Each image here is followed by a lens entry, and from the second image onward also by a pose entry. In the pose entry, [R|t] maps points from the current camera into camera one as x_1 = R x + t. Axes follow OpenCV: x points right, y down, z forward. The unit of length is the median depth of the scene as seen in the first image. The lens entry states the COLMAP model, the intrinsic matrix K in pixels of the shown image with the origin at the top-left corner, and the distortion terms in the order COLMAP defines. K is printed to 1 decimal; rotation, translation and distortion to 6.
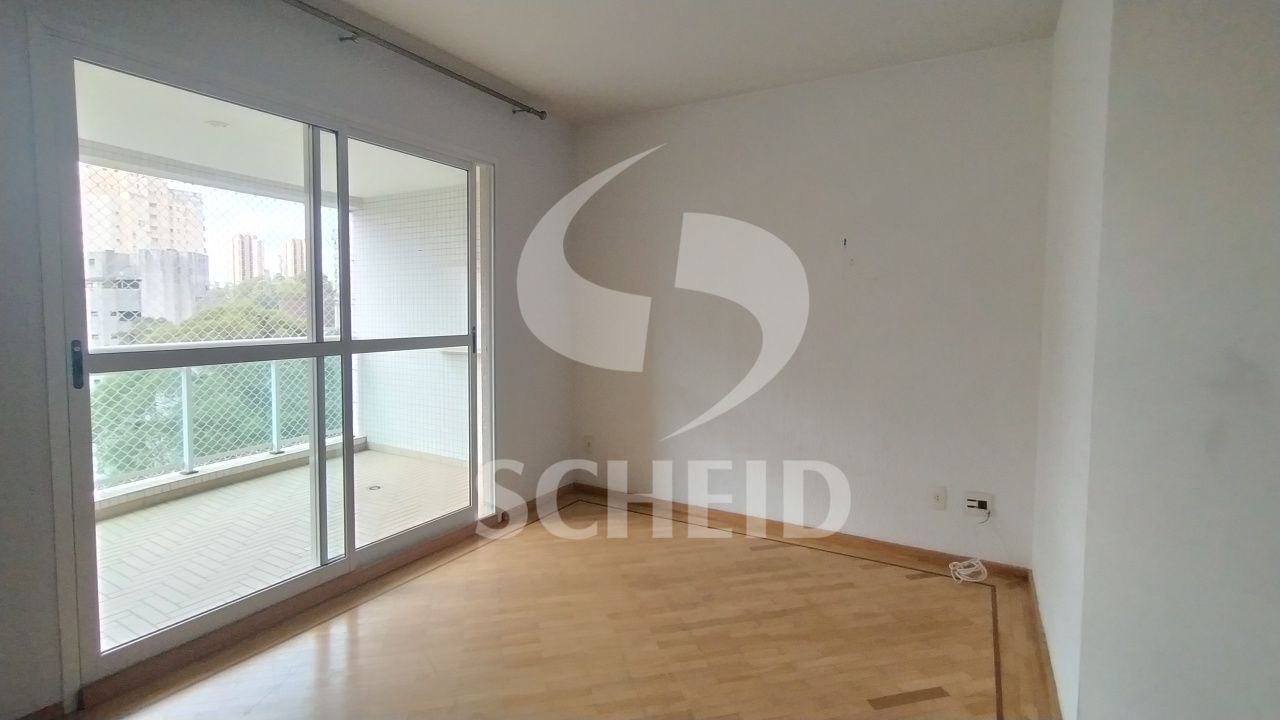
lens RADIAL K [[590.7, 0, 638.1], [0, 590.7, 350.5], [0, 0, 1]] dist [0.003814, 0.001053]
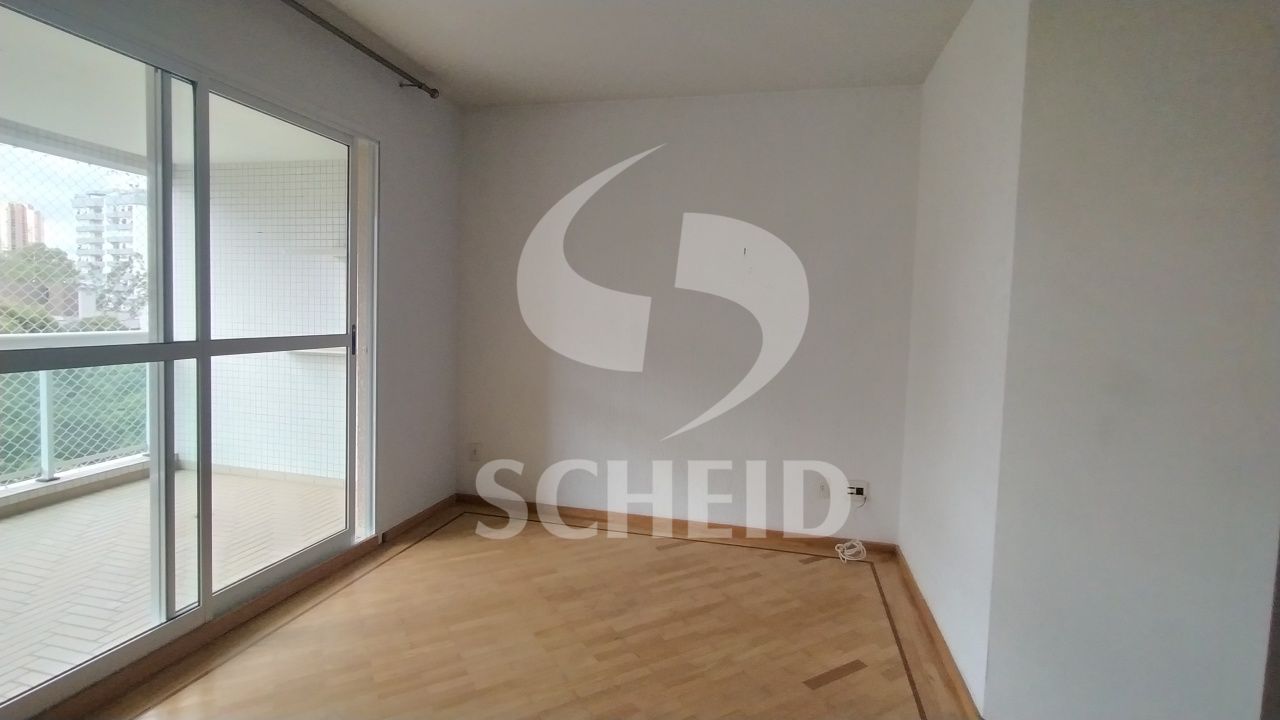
lens RADIAL K [[590.7, 0, 642.3], [0, 590.7, 352.3], [0, 0, 1]] dist [0.003814, 0.001053]
pose [[0.957951, 0.003807, 0.286905, -0.147089], [-0.005730, 0.999966, 0.005864, -0.008565], [-0.286873, -0.007261, 0.957941, 0.044163]]
